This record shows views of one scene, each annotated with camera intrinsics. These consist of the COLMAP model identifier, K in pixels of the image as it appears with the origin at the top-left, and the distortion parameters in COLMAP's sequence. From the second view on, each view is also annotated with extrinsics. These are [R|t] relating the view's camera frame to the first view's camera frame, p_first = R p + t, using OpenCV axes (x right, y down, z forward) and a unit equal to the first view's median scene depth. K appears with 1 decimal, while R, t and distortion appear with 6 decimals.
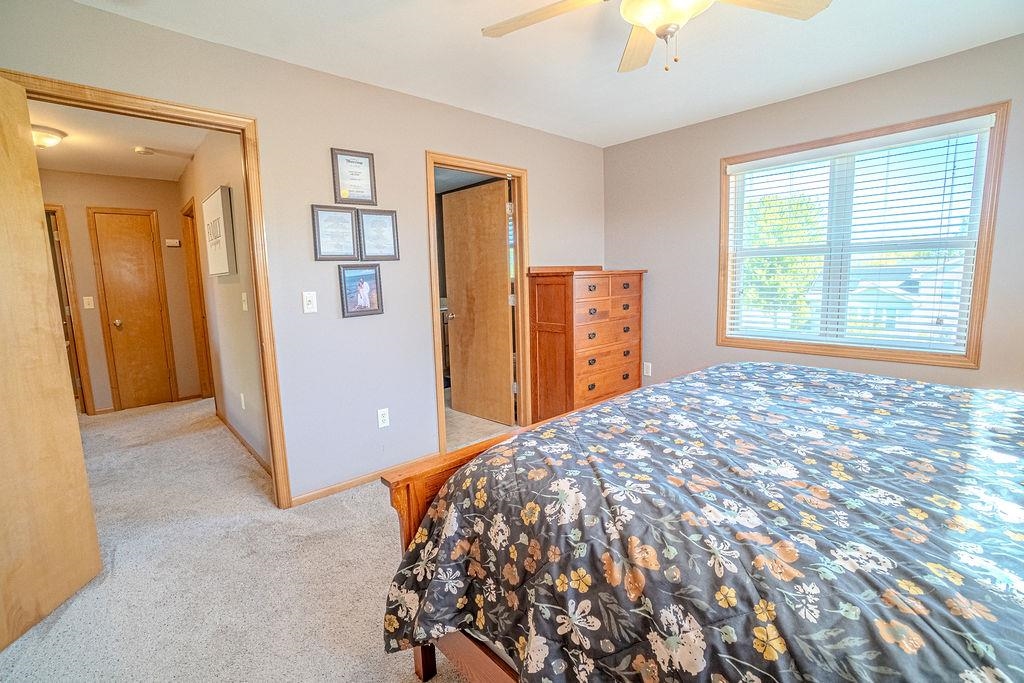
lens RADIAL K [[447.3, 0, 502.8], [0, 447.3, 340.7], [0, 0, 1]] dist [-0.042472, 0.006827]
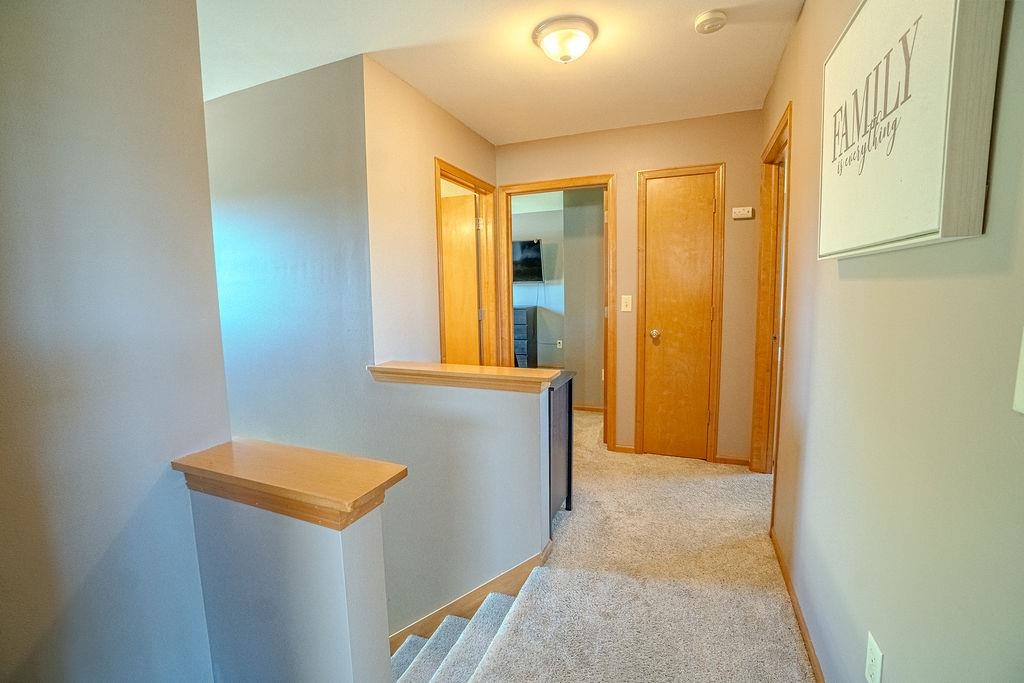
lens RADIAL K [[447.3, 0, 508.8], [0, 447.3, 337.4], [0, 0, 1]] dist [-0.042472, 0.006827]
pose [[0.432201, 0.113754, -0.894574, -0.334654], [-0.114346, 0.990918, 0.070760, -0.058147], [0.894498, 0.071709, 0.441283, 0.460215]]
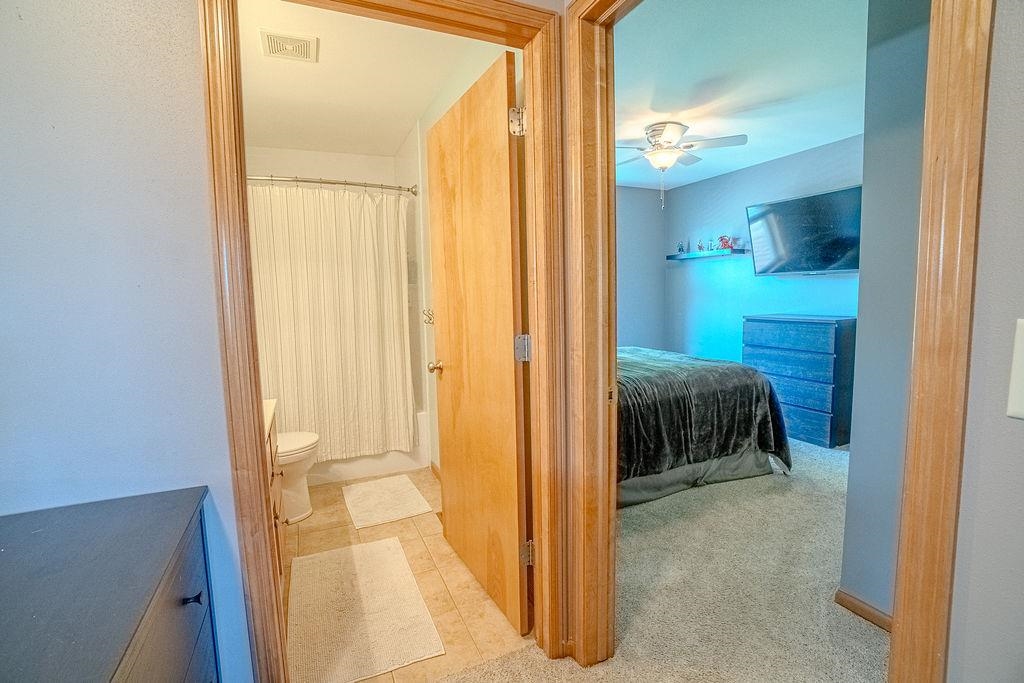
lens RADIAL K [[447.3, 0, 506.4], [0, 447.3, 341.7], [0, 0, 1]] dist [-0.042472, 0.006827]
pose [[-0.315158, 0.134390, -0.939476, -0.559653], [-0.091620, 0.980991, 0.171063, -0.078707], [0.944607, 0.139986, -0.296854, 0.663208]]
